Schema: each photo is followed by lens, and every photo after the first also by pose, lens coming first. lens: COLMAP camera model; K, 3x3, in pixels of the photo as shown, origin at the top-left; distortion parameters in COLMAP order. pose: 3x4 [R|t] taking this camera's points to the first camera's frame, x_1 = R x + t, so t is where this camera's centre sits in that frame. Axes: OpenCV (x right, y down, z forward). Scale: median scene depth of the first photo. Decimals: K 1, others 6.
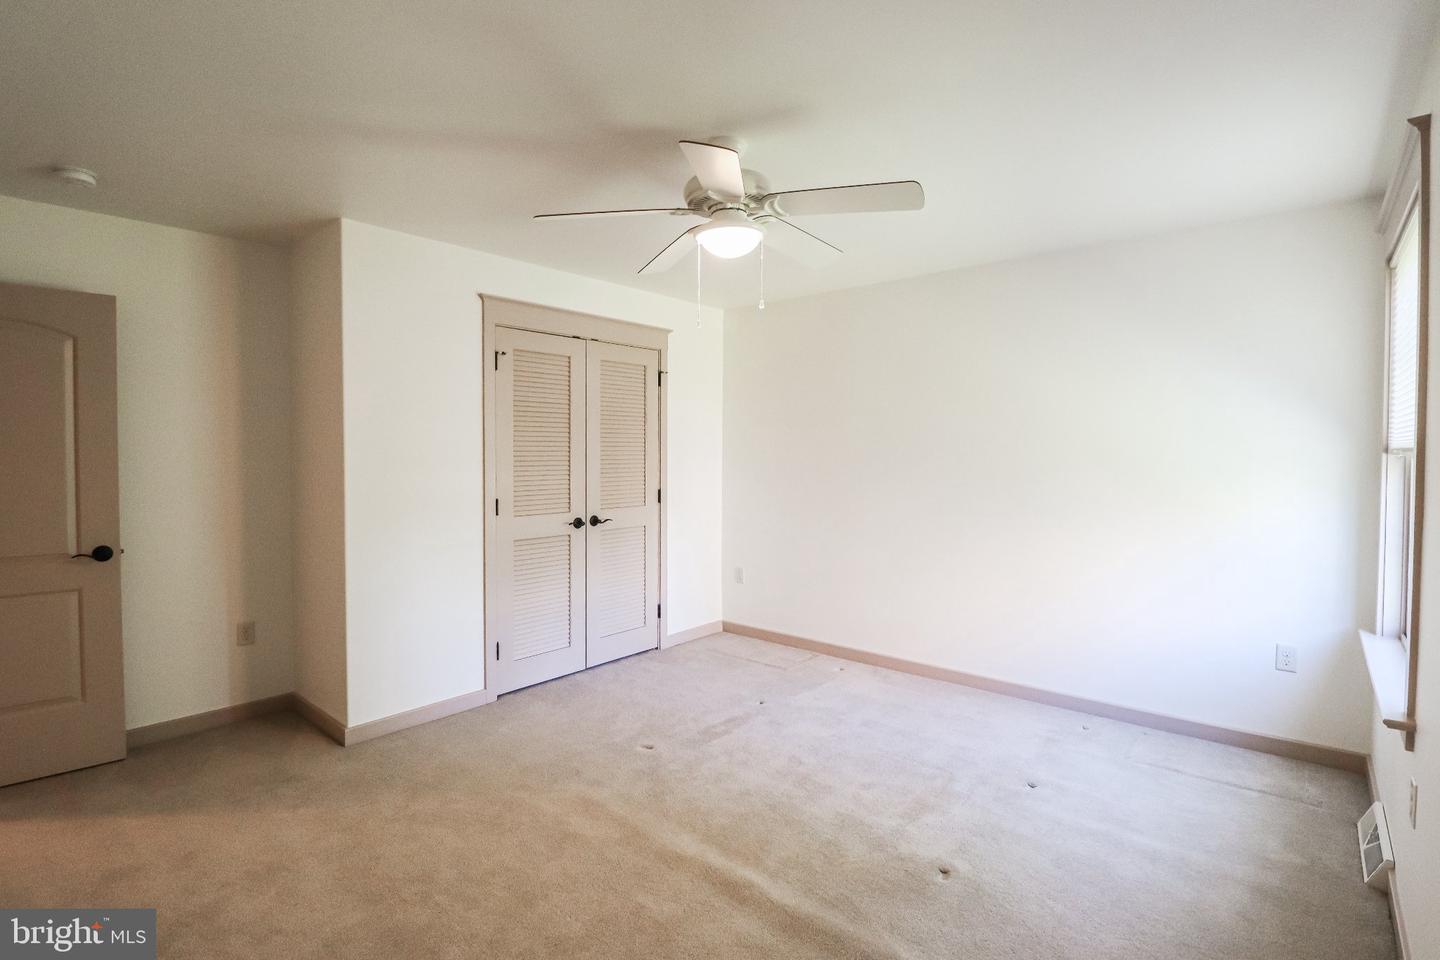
lens RADIAL K [[667.6, 0, 725.8], [0, 667.6, 471.7], [0, 0, 1]] dist [0.002337, -0.014148]
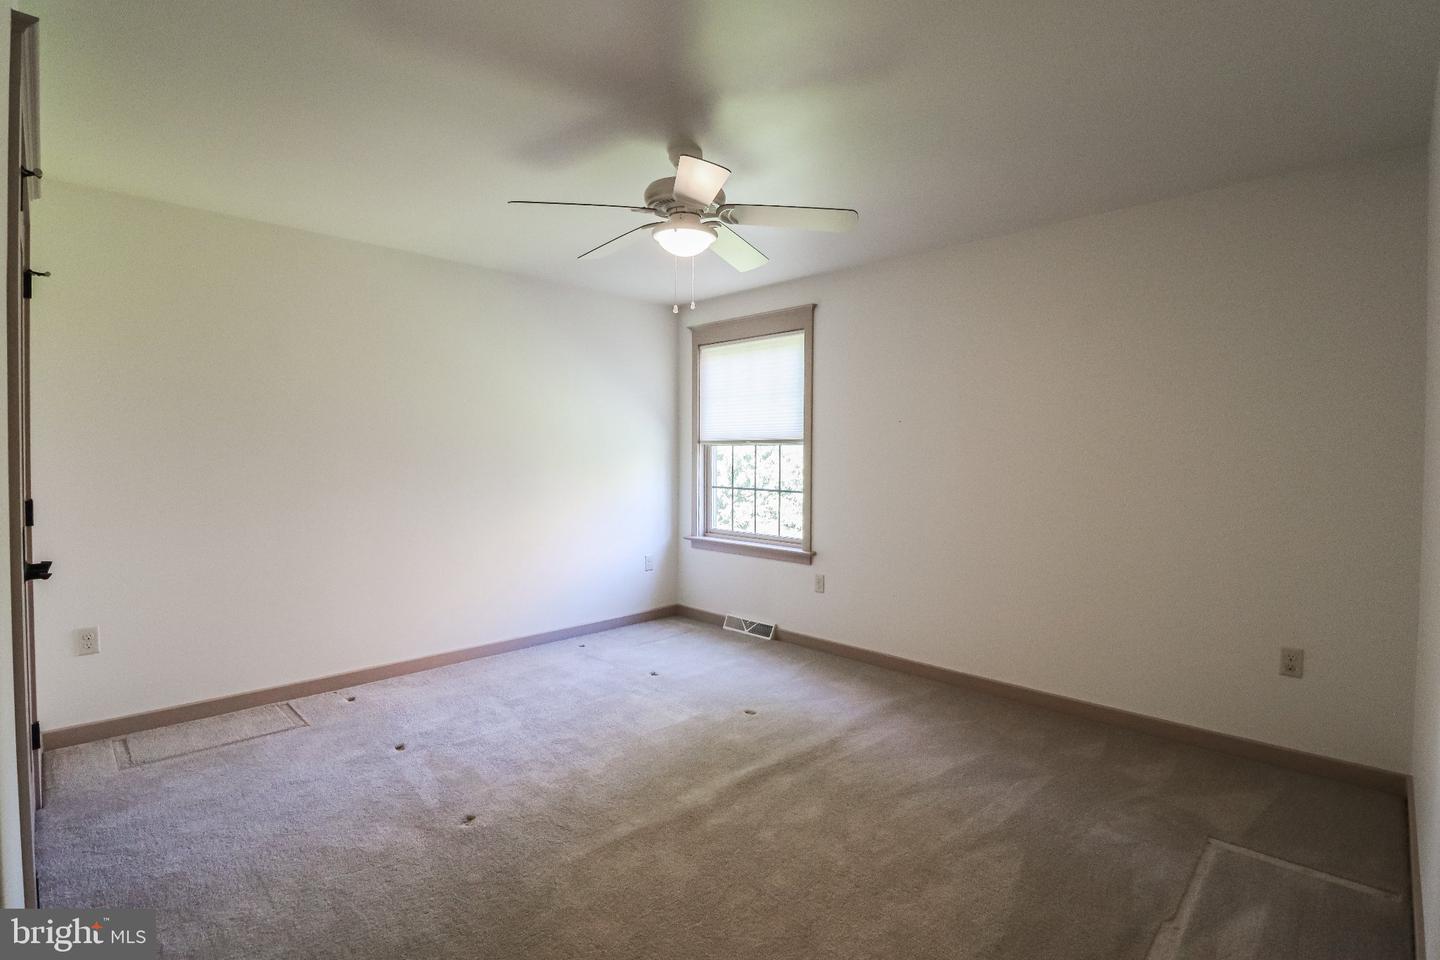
lens RADIAL K [[667.6, 0, 725.8], [0, 667.6, 471.7], [0, 0, 1]] dist [0.002337, -0.014148]
pose [[0.066646, -0.015576, 0.997655, -0.769340], [0.025315, 0.999583, 0.013915, 0.026078], [-0.997455, 0.024329, 0.067013, 0.618954]]
